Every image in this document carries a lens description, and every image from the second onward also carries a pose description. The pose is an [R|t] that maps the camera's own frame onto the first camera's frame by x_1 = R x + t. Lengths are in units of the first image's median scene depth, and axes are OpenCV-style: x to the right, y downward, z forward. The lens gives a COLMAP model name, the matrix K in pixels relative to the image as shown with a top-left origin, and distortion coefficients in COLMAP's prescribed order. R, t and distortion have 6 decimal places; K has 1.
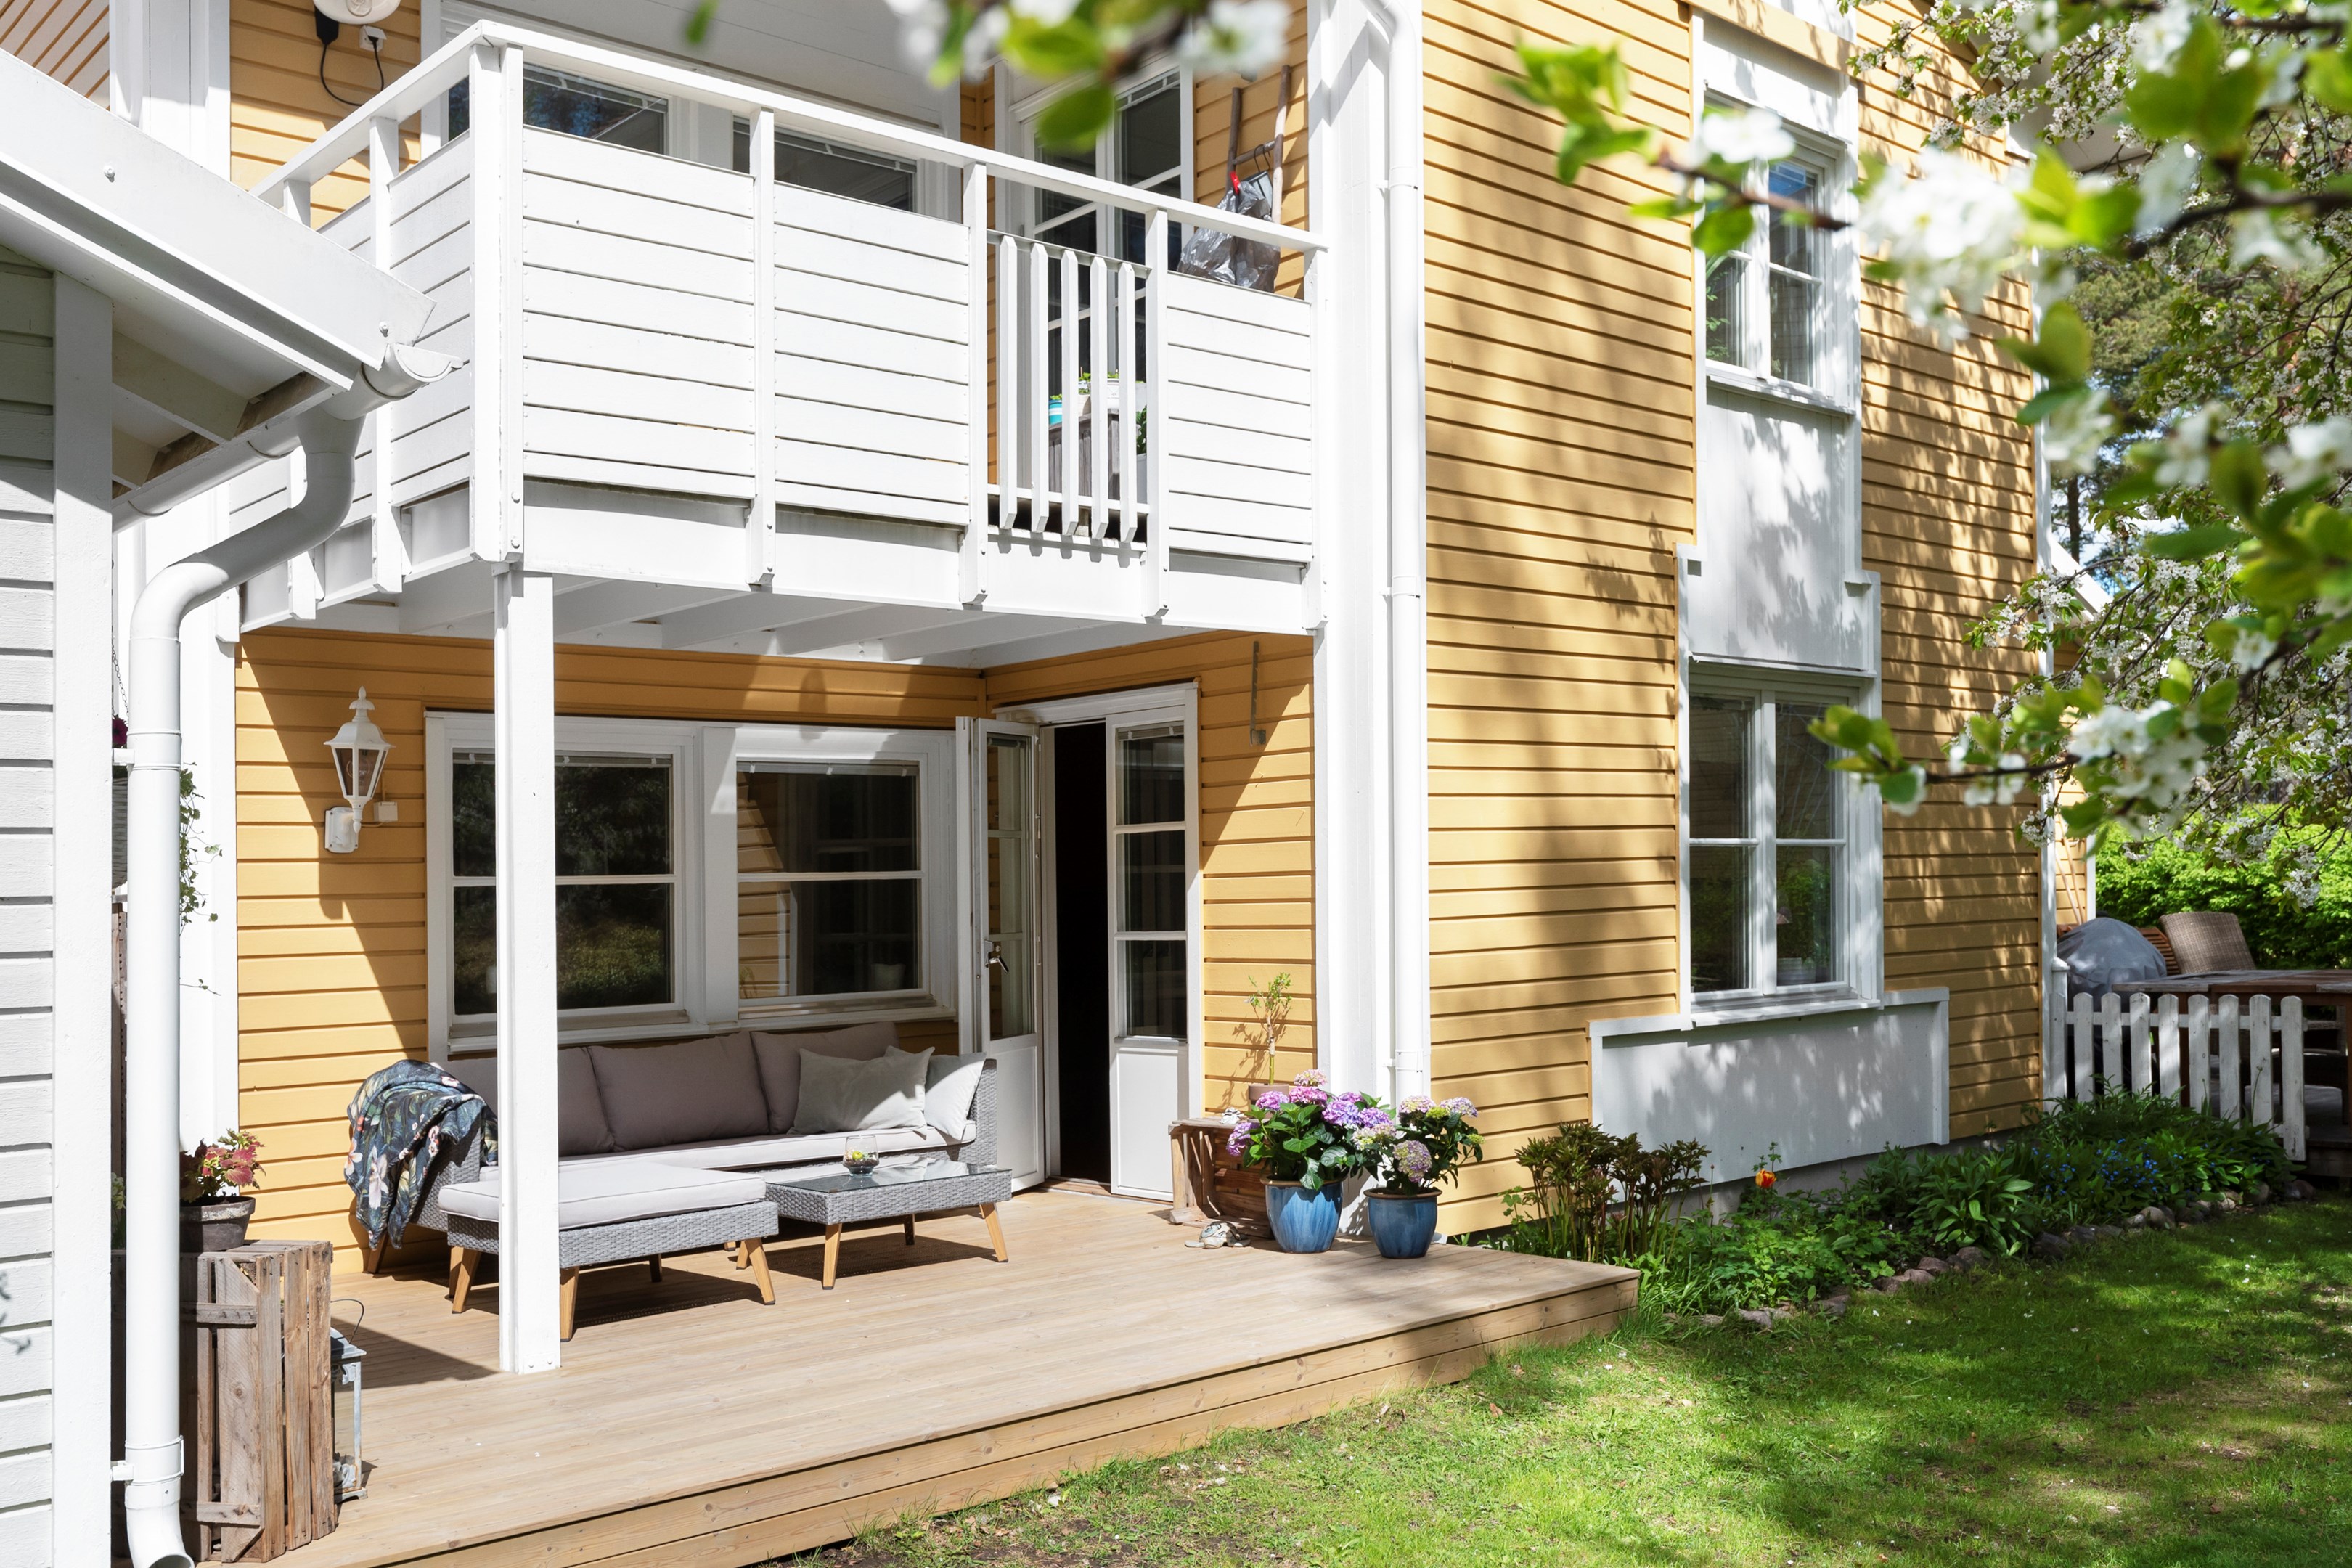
lens RADIAL K [[2119.8, 0, 1180.8], [0, 2119.8, 914.3], [0, 0, 1]] dist [0.056966, -0.001993]
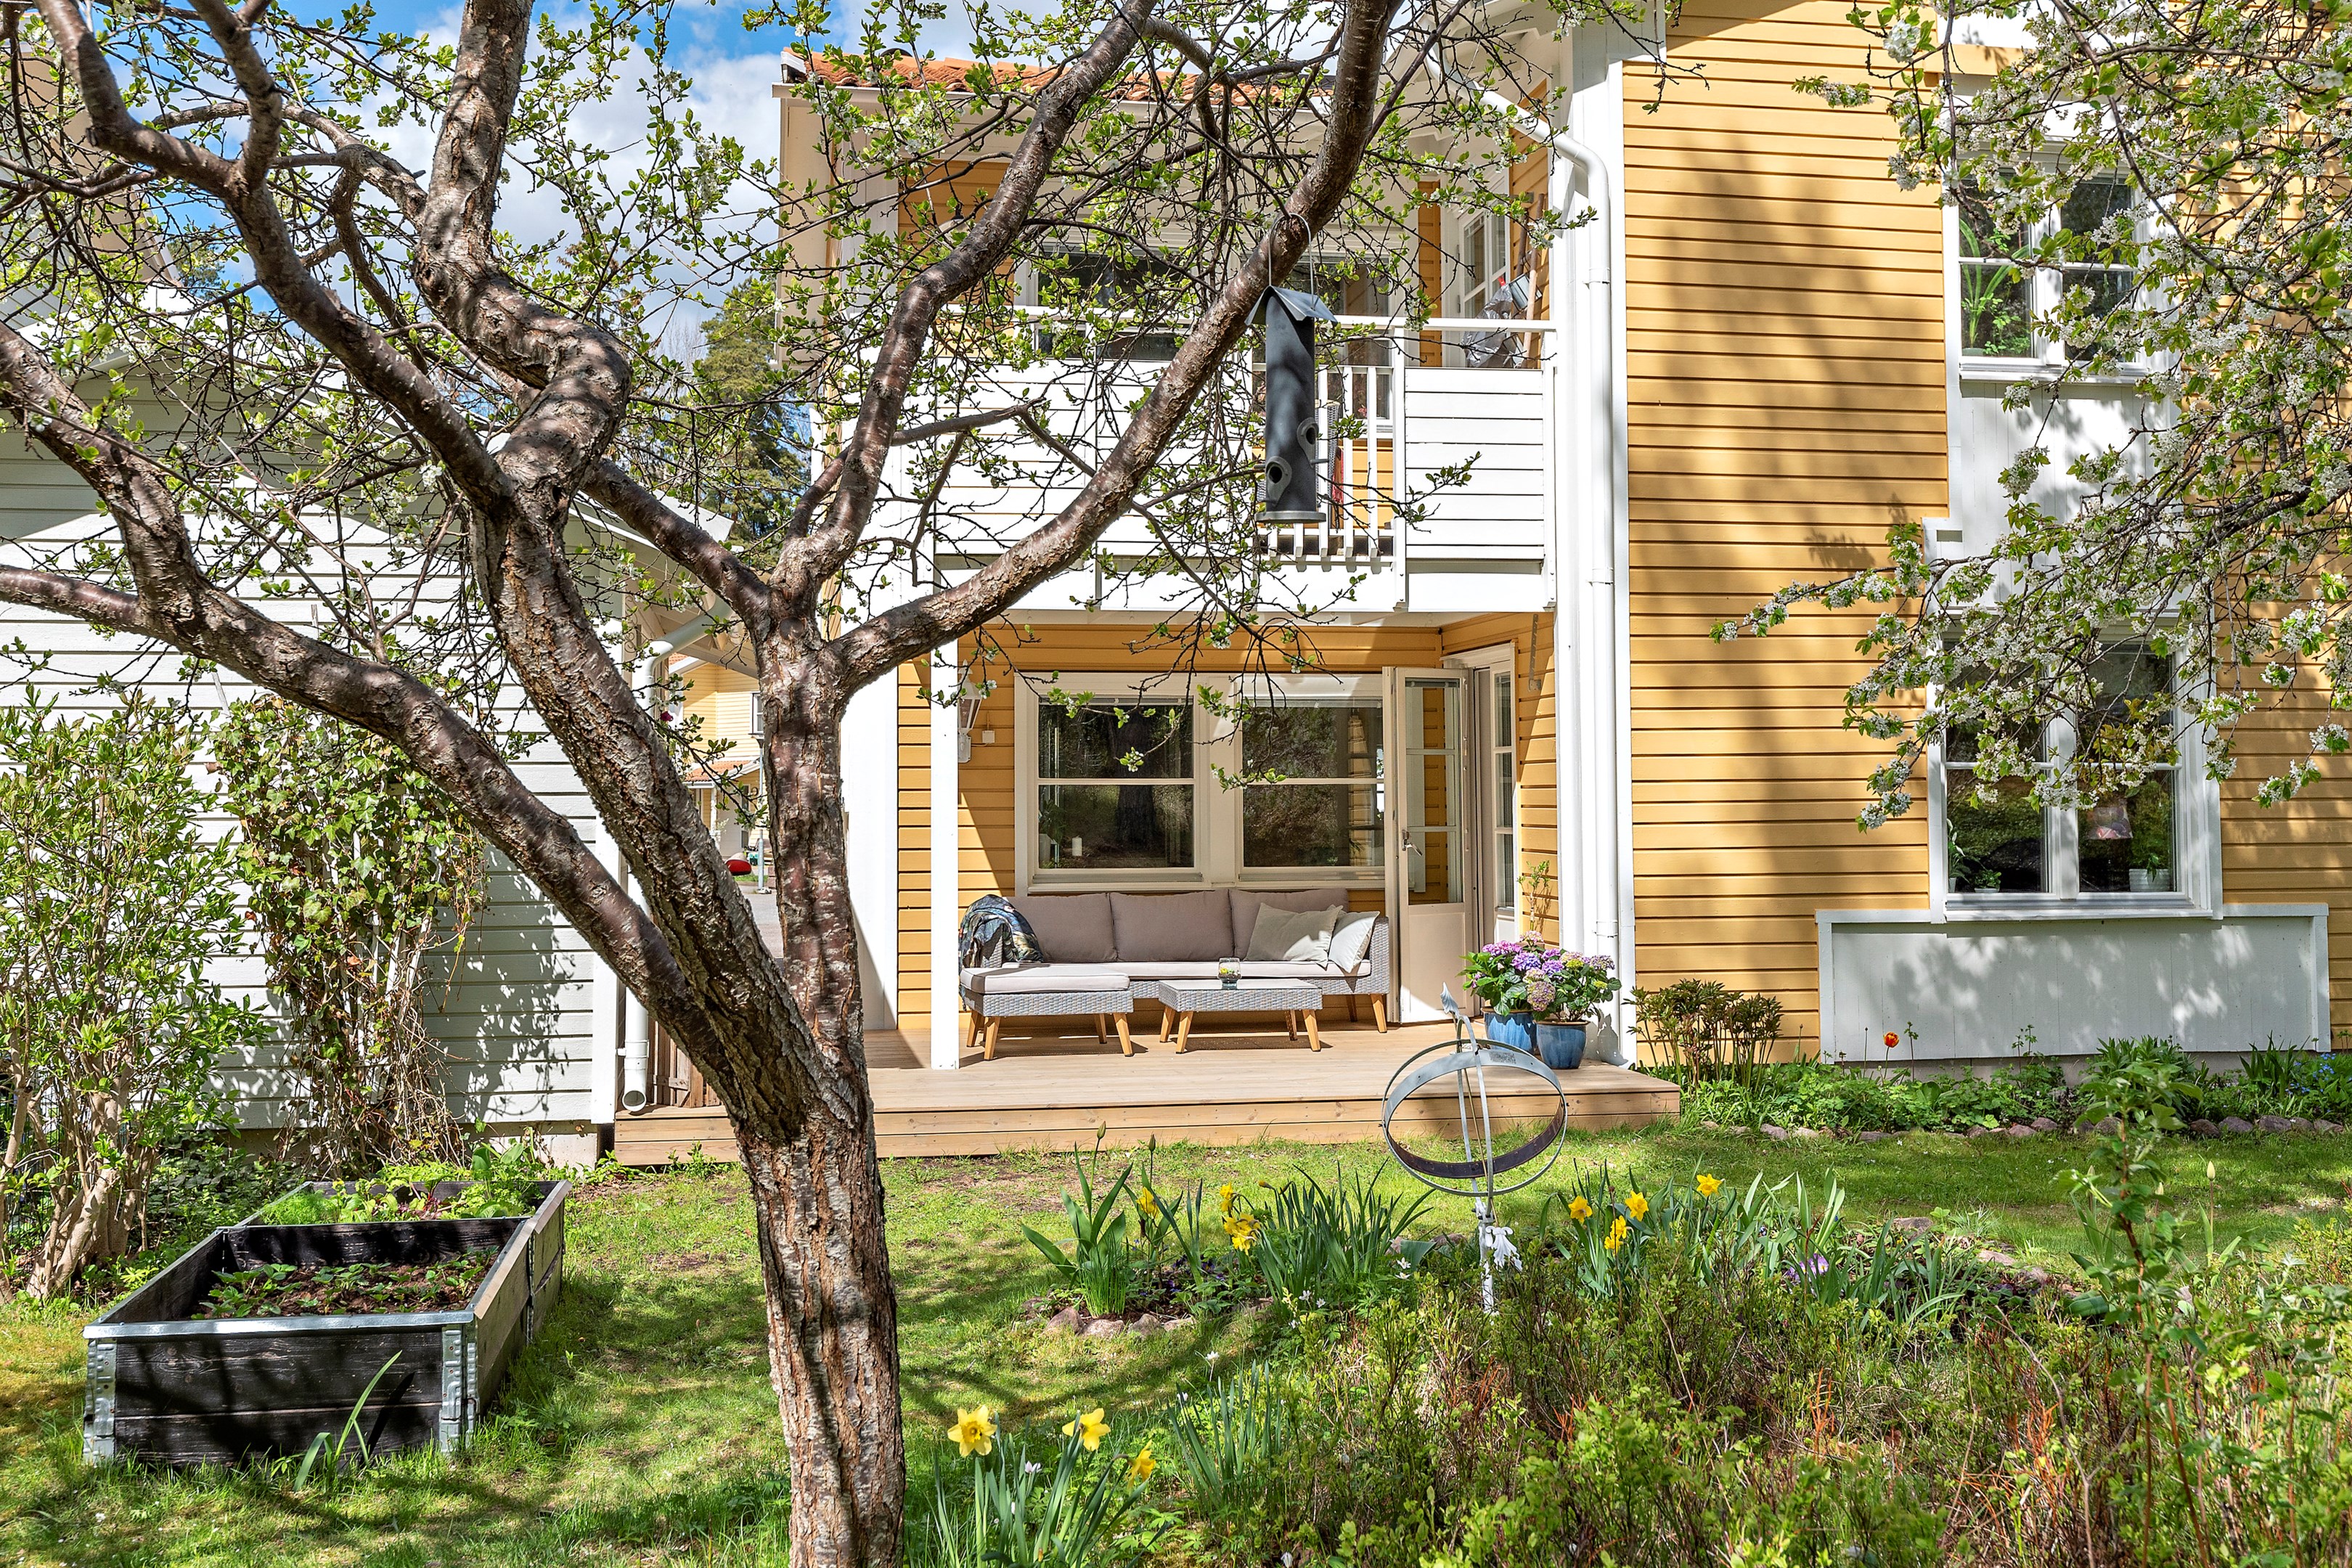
lens RADIAL K [[2293.6, 0, 1176.0], [0, 2293.6, 784.0], [0, 0, 1]] dist [0.010170, 0.007769]
pose [[0.849696, 0.018502, -0.526948, 0.602701], [-0.022730, 0.999740, -0.001550, -0.012894], [0.526782, 0.013294, 0.849896, -0.347595]]
